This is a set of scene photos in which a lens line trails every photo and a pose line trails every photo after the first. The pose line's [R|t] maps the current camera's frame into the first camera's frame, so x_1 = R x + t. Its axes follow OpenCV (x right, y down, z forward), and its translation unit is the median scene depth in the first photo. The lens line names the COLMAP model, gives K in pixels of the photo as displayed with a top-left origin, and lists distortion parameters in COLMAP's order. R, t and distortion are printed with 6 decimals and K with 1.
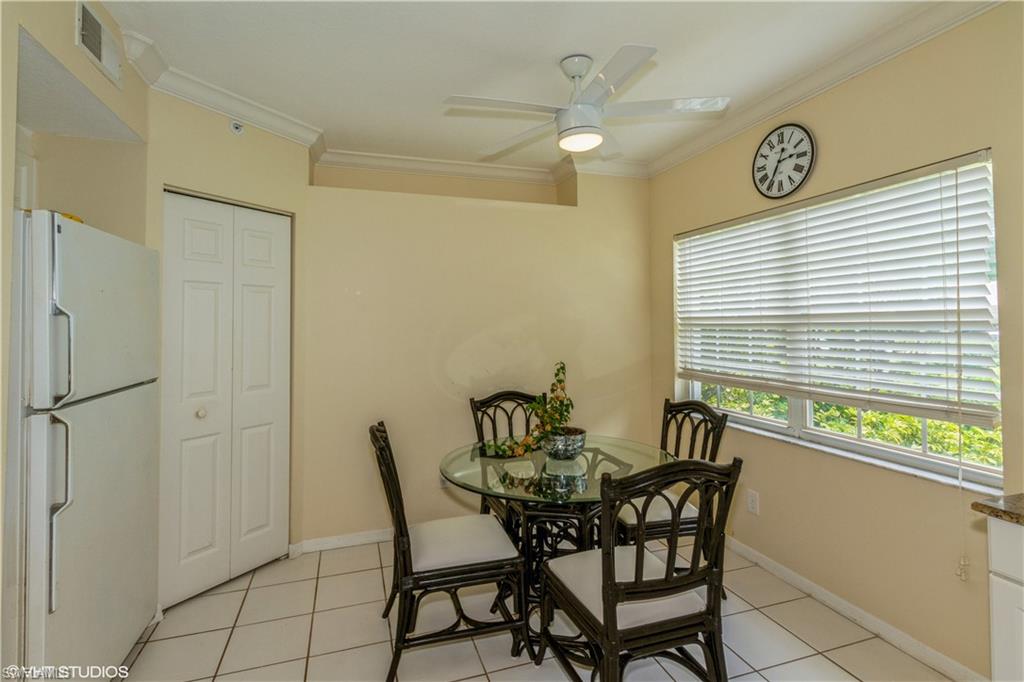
lens RADIAL K [[484.0, 0, 531.8], [0, 484.0, 317.0], [0, 0, 1]] dist [-0.000434, 0.000062]
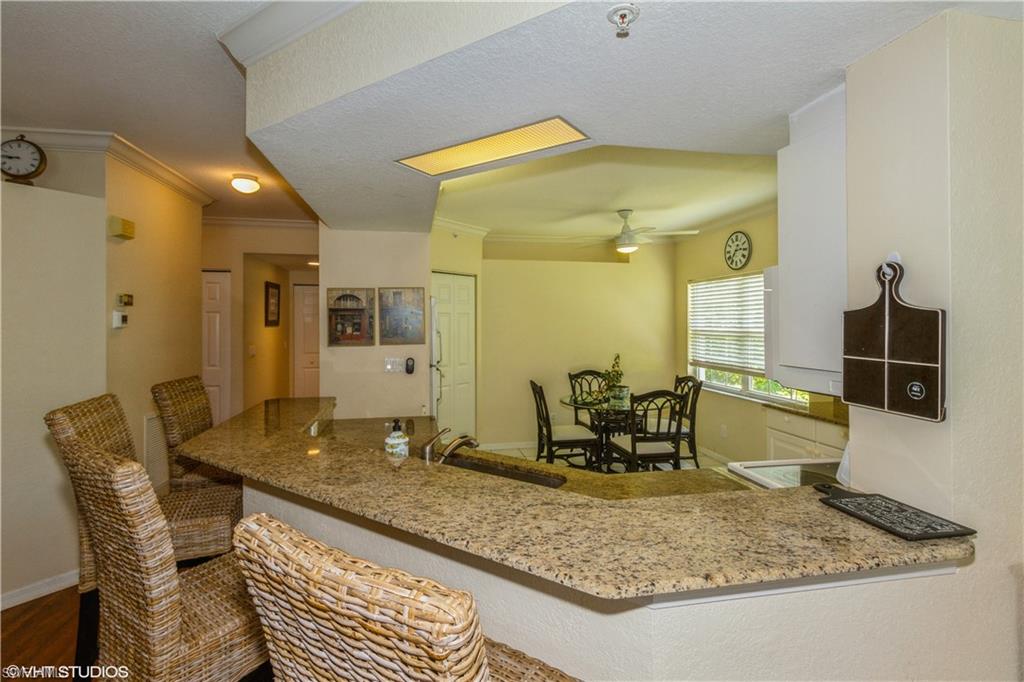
lens RADIAL K [[484.0, 0, 513.6], [0, 484.0, 331.9], [0, 0, 1]] dist [-0.000434, 0.000062]
pose [[0.986393, 0.008537, -0.164182, -0.033697], [-0.002696, 0.999357, 0.035765, -0.064673], [0.164381, -0.034836, 0.985782, -0.988305]]
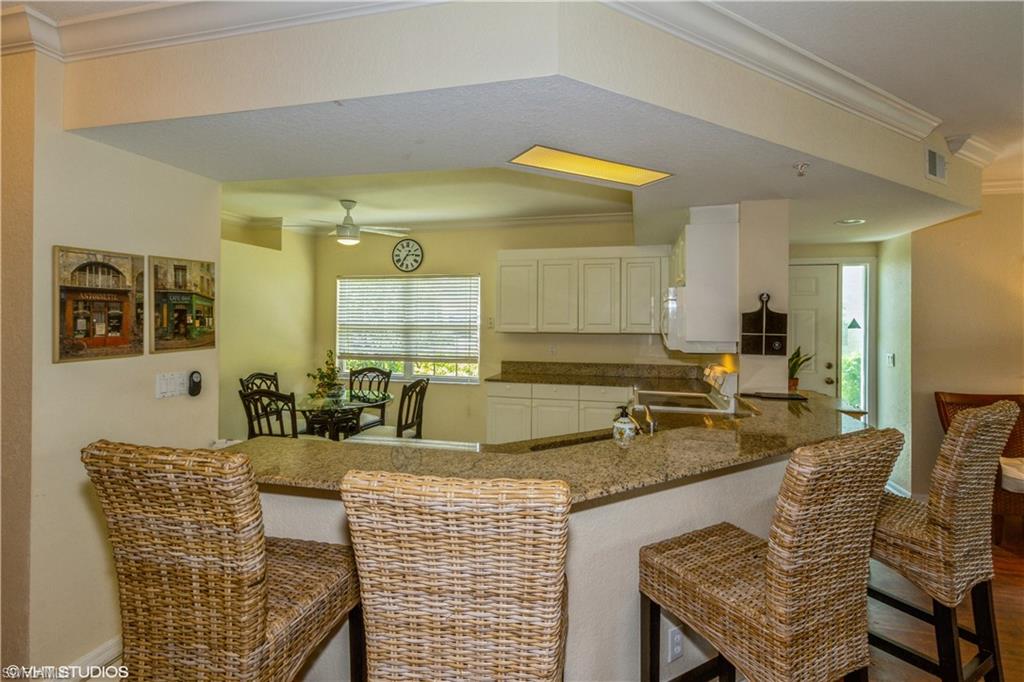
lens RADIAL K [[484.0, 0, 512.0], [0, 484.0, 331.1], [0, 0, 1]] dist [-0.000434, 0.000062]
pose [[0.574858, -0.013498, 0.818142, -0.980049], [-0.020641, 0.999307, 0.030990, -0.051560], [-0.817993, -0.034702, 0.574180, -0.642342]]
